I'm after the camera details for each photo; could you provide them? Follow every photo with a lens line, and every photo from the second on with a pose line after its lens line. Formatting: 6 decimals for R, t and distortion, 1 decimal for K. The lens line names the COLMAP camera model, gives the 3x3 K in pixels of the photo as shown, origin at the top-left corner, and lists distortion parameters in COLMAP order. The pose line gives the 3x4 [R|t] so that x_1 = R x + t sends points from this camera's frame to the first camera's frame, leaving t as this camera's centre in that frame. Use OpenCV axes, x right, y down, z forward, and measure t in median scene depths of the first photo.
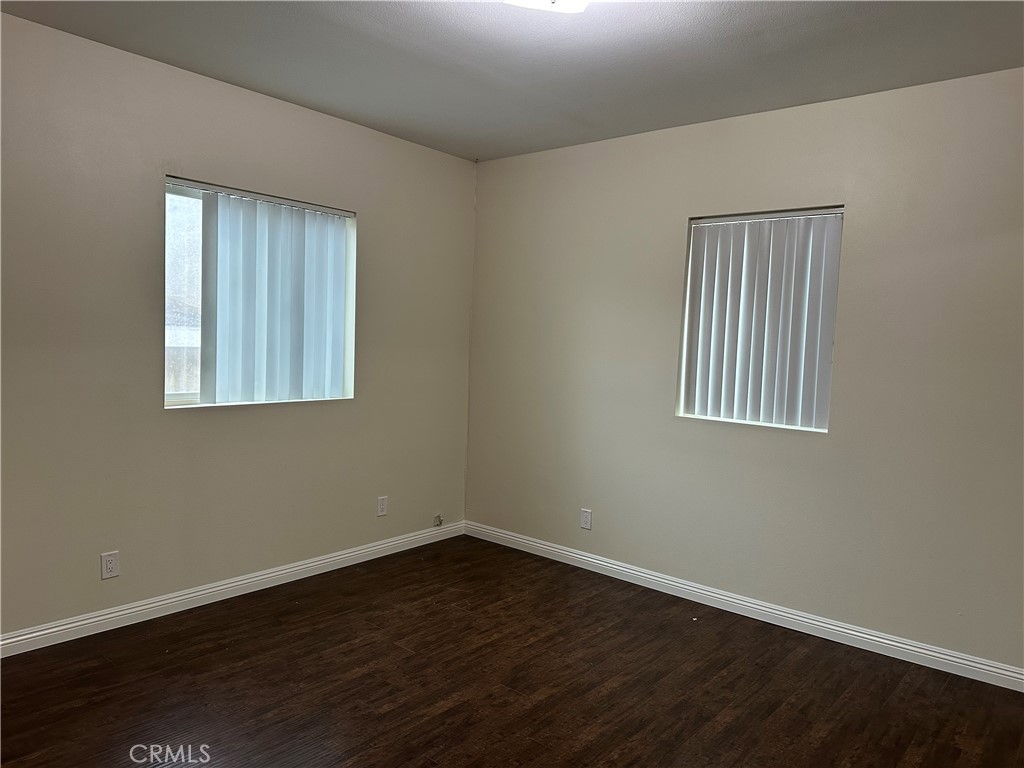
lens RADIAL K [[715.3, 0, 512.9], [0, 715.3, 381.2], [0, 0, 1]] dist [0.095768, -0.128888]
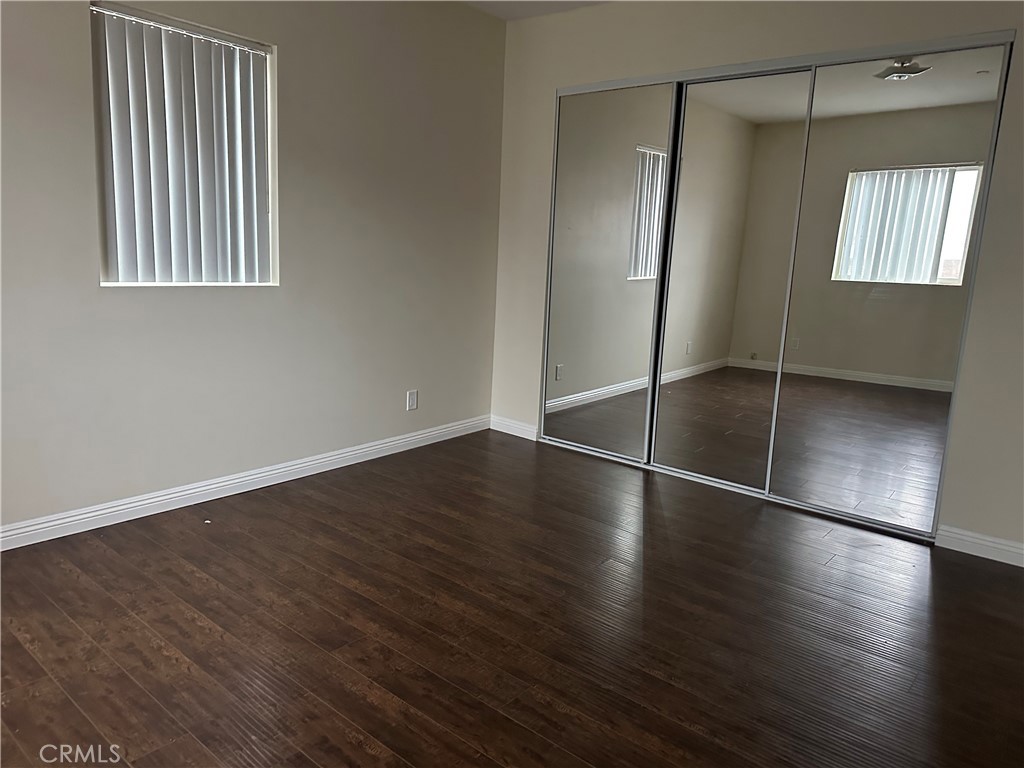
lens RADIAL K [[715.3, 0, 512.9], [0, 715.3, 381.2], [0, 0, 1]] dist [0.095768, -0.128888]
pose [[0.009781, -0.220803, 0.975269, -0.590392], [0.019530, 0.975172, 0.220586, -0.013979], [-0.999761, 0.016889, 0.013851, 0.688859]]
